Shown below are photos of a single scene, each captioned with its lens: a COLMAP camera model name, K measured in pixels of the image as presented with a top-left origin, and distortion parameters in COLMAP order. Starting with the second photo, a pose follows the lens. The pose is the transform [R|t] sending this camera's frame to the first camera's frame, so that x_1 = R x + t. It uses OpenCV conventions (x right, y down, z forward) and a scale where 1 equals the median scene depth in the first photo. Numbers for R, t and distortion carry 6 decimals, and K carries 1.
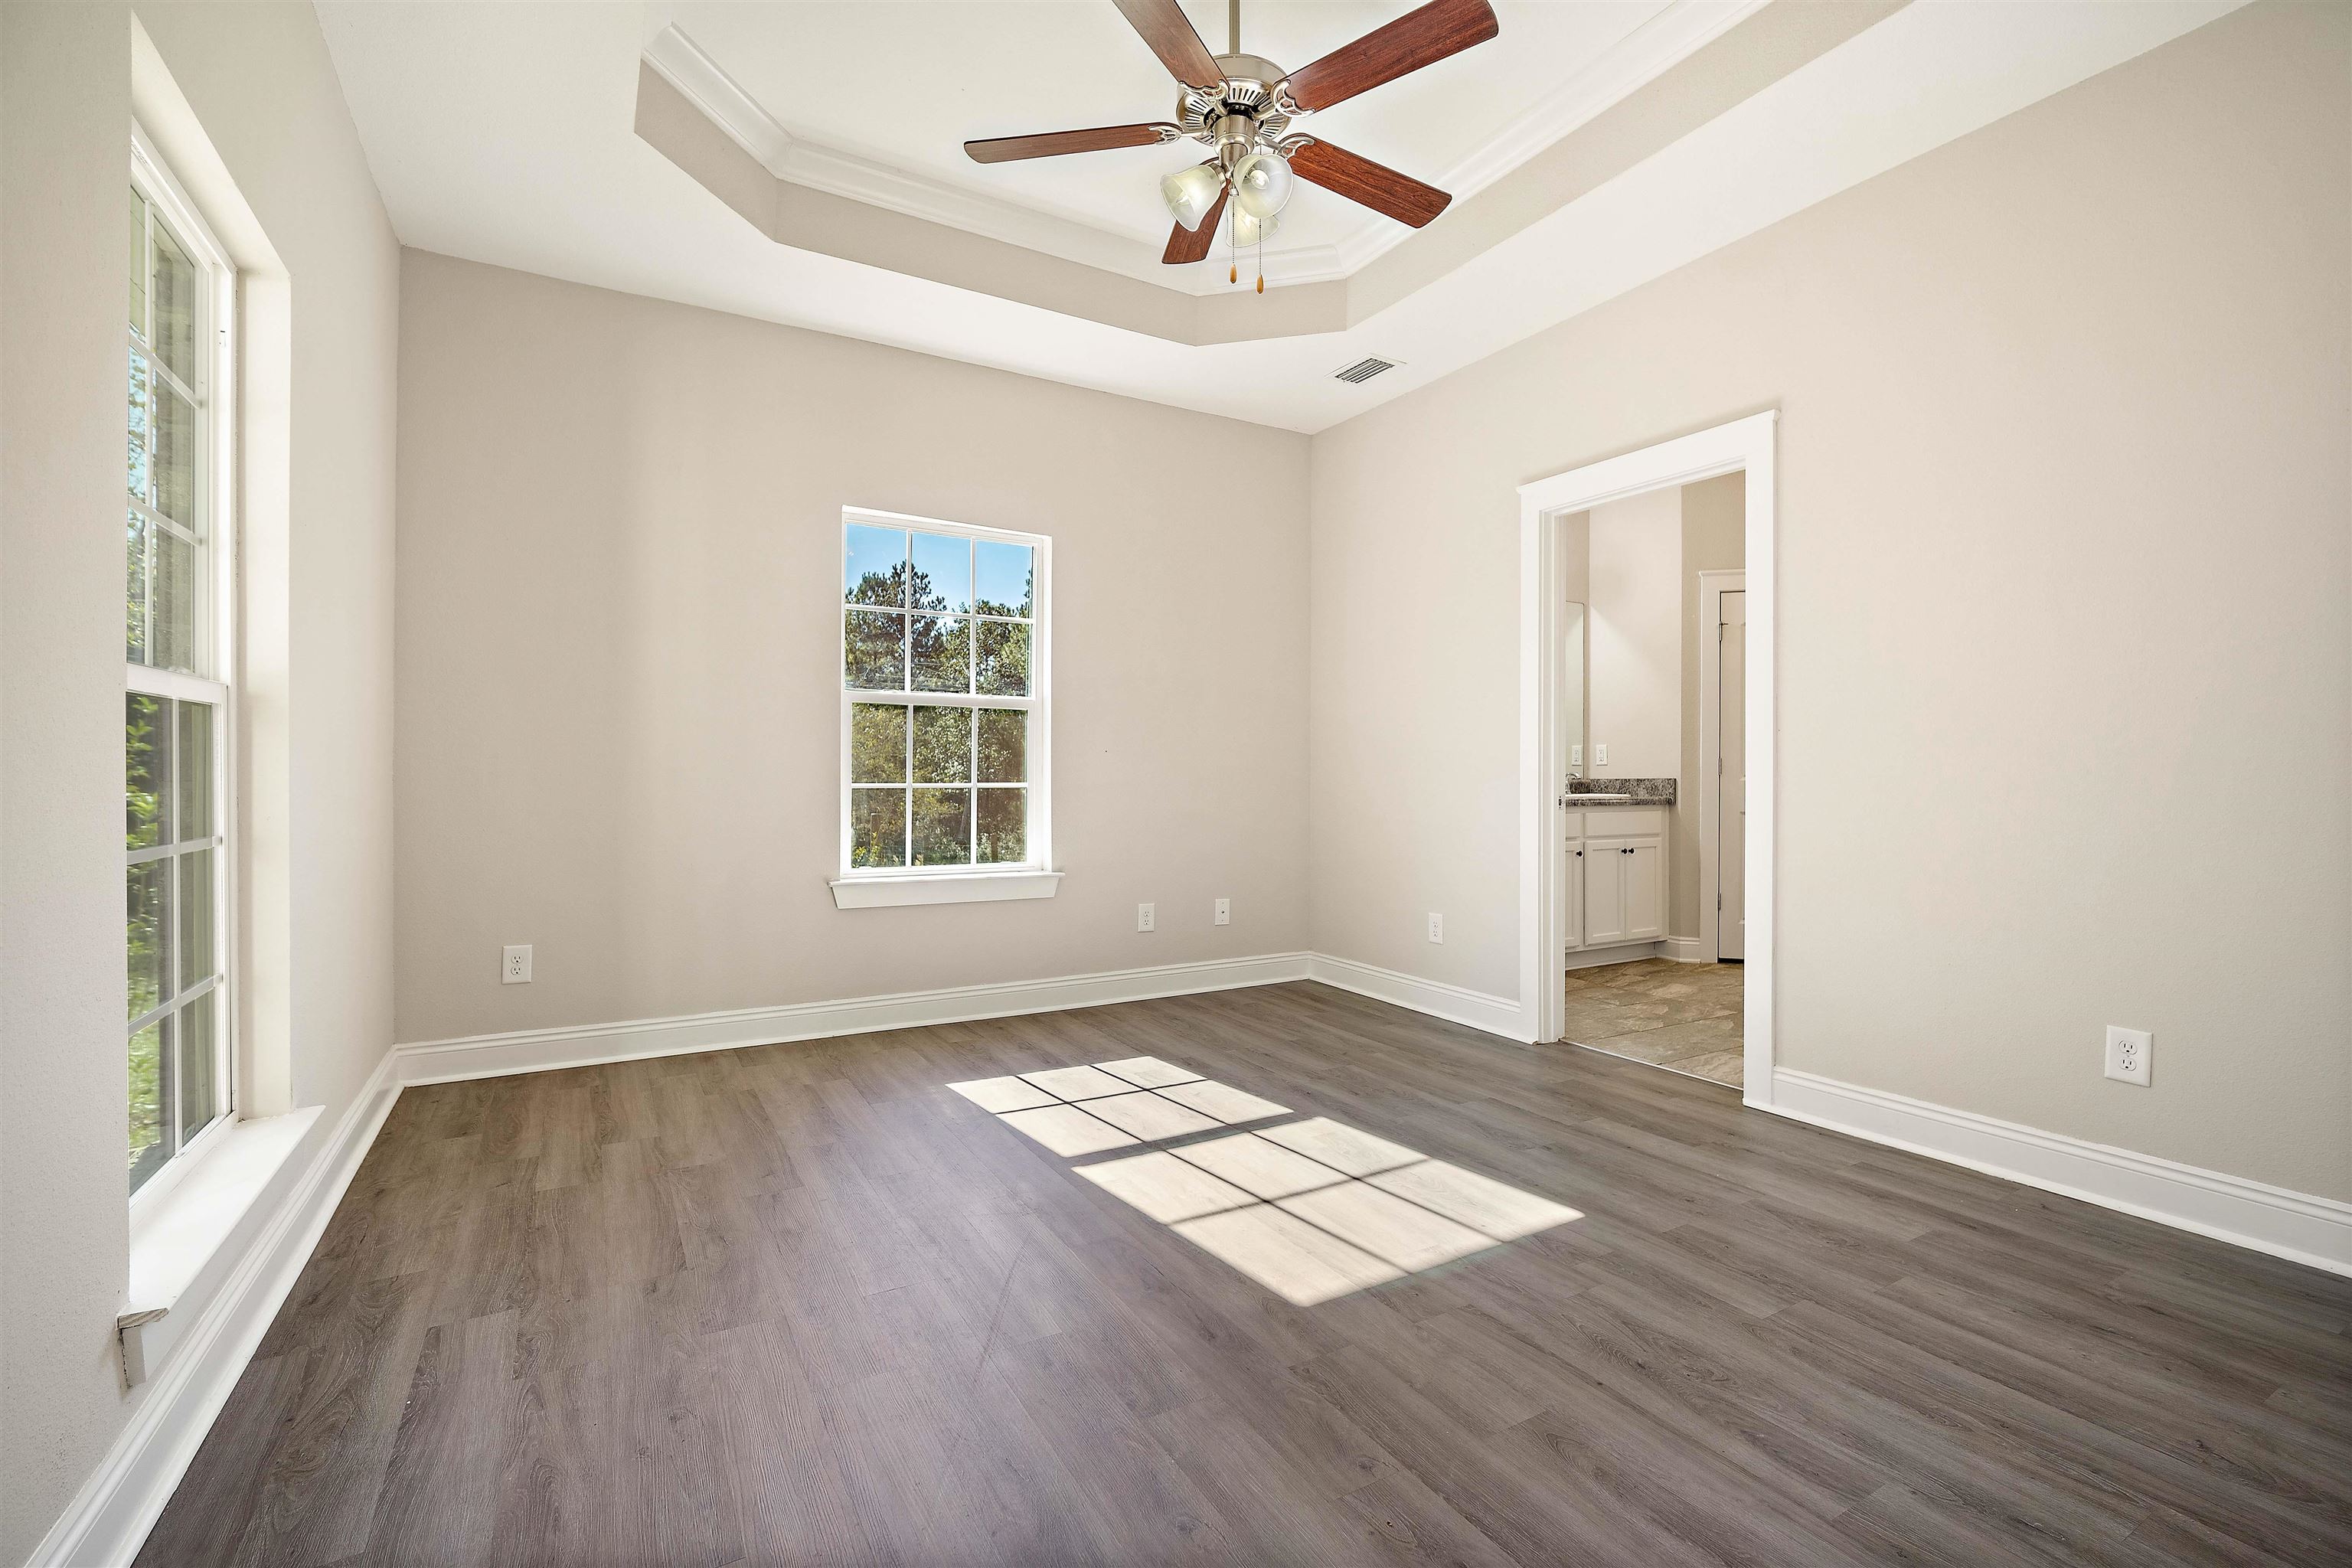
lens RADIAL K [[1064.1, 0, 1184.8], [0, 1064.1, 768.9], [0, 0, 1]] dist [-0.001607, 0.000871]
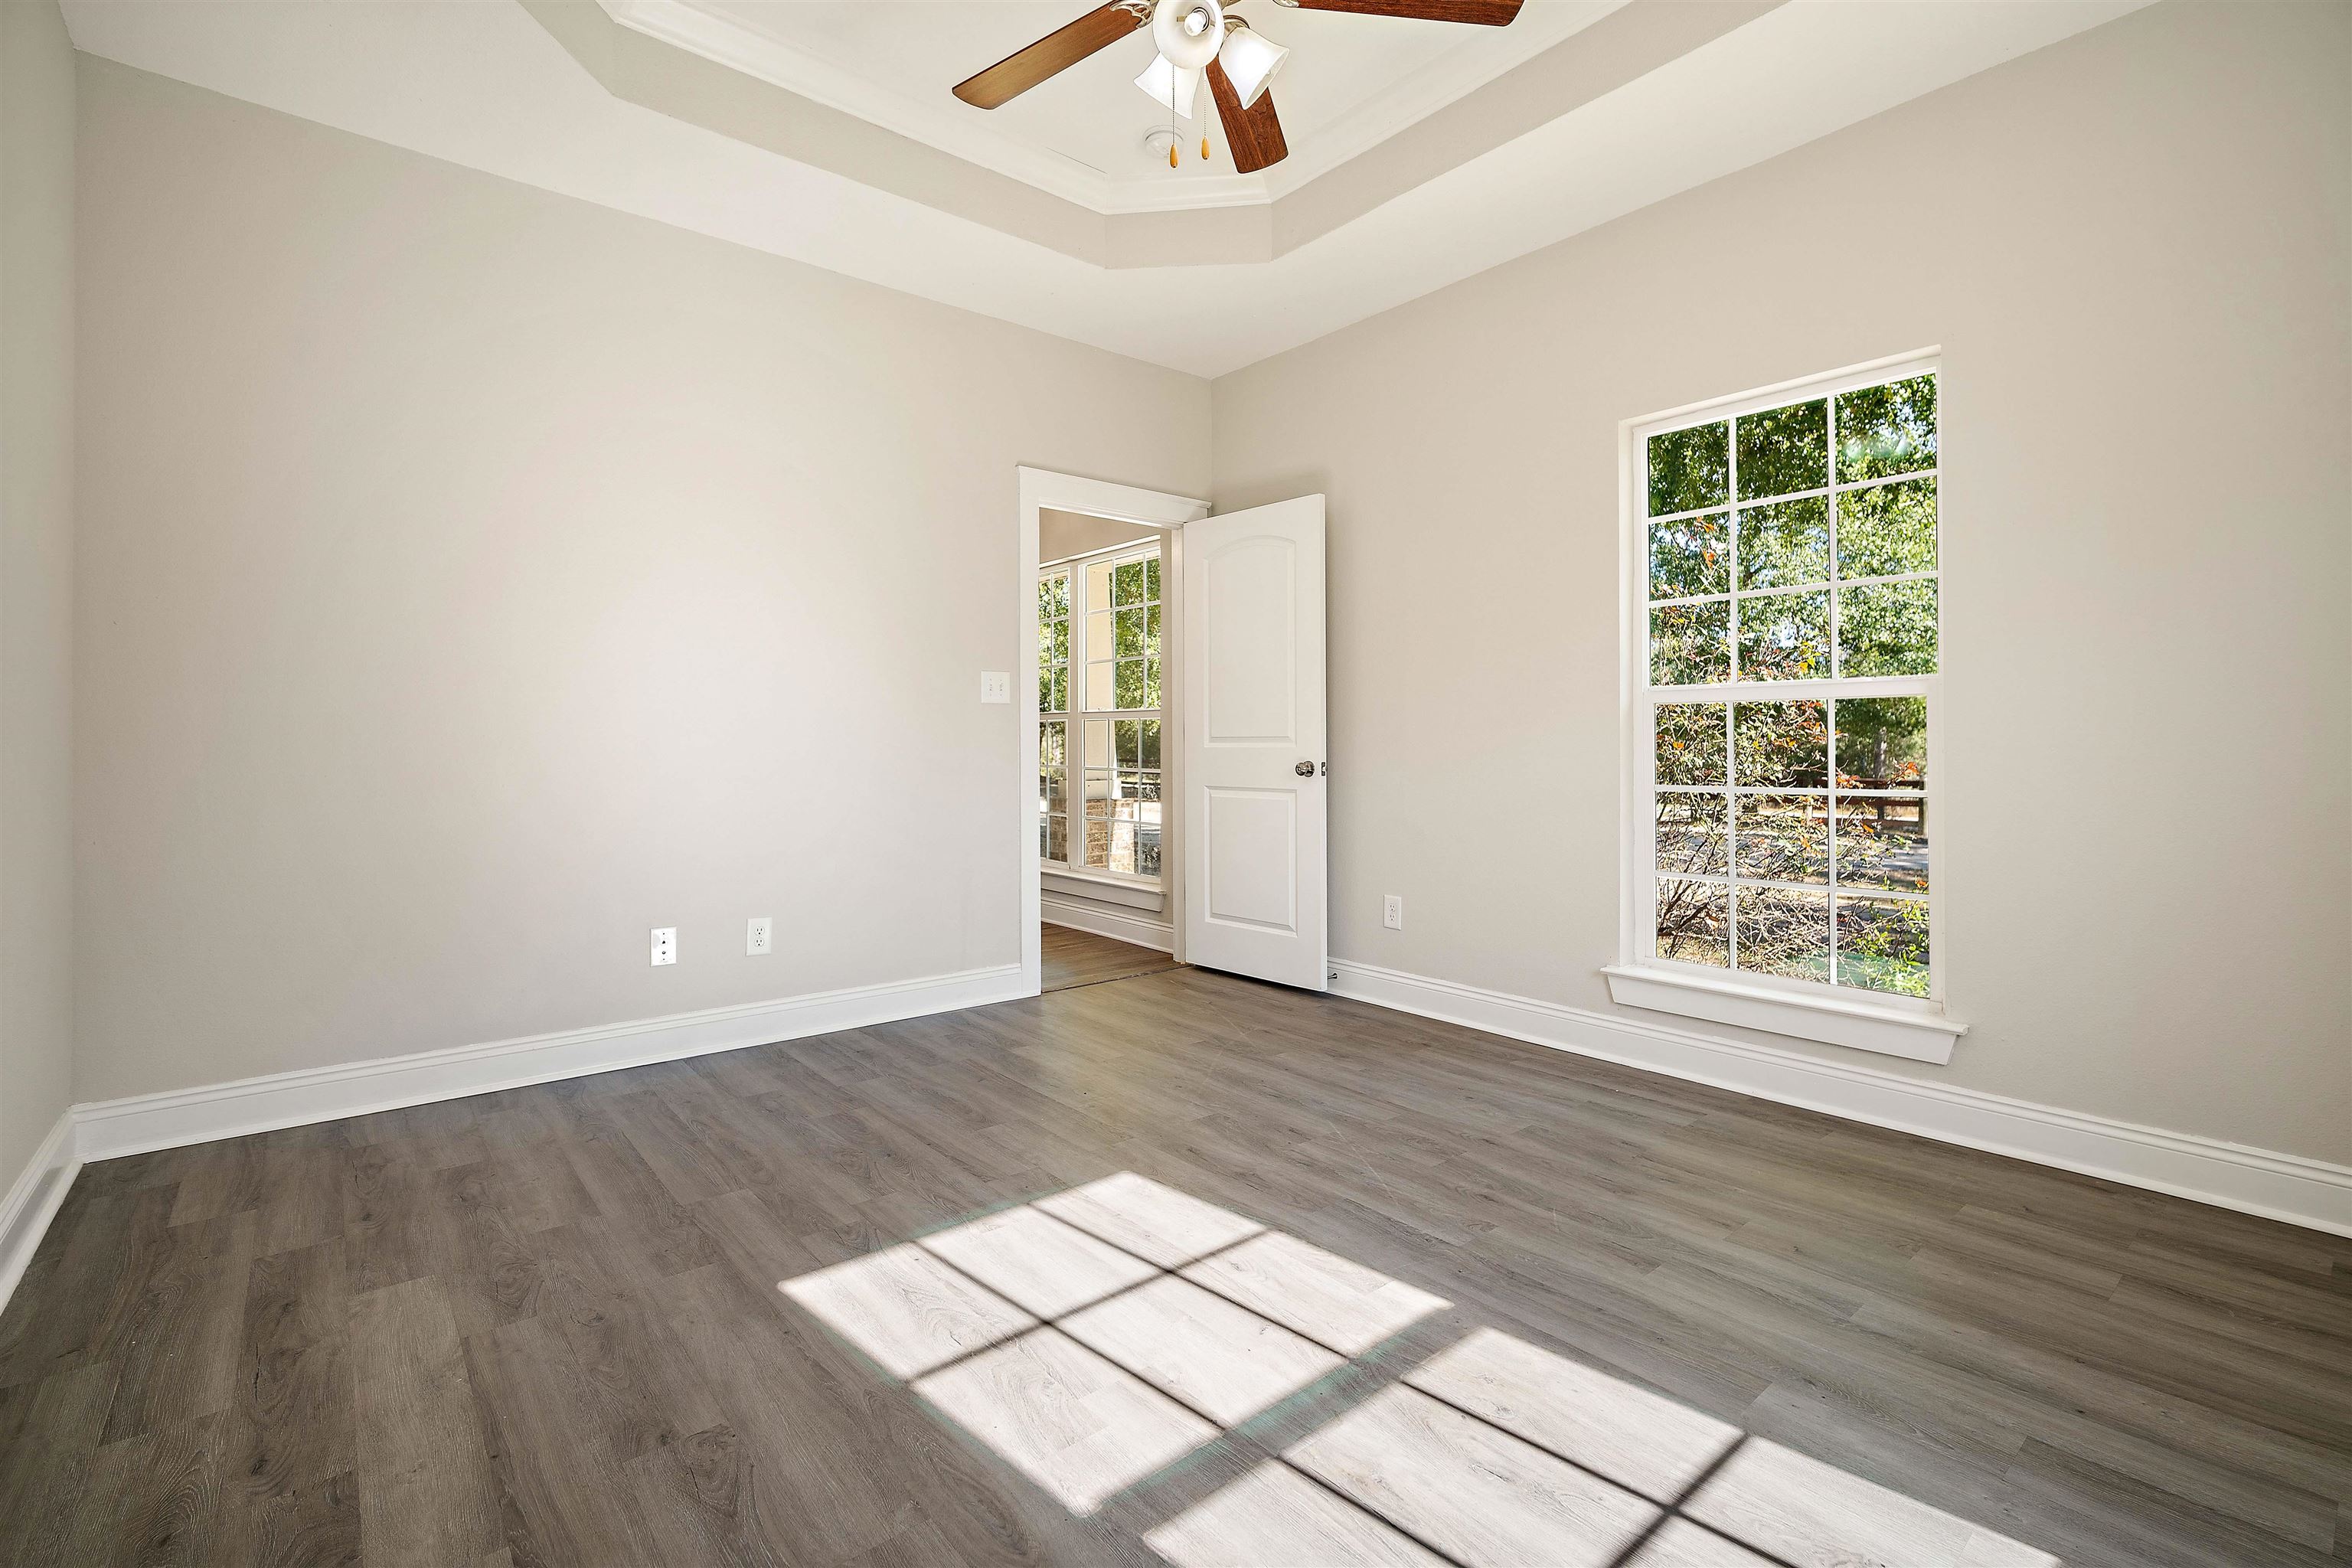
lens RADIAL K [[1064.1, 0, 1184.8], [0, 1064.1, 768.9], [0, 0, 1]] dist [-0.001607, 0.000871]
pose [[-0.986731, 0.000548, -0.162361, 0.197023], [-0.002708, 0.999800, 0.019834, 0.010476], [0.162339, 0.020011, -0.986532, 1.807603]]
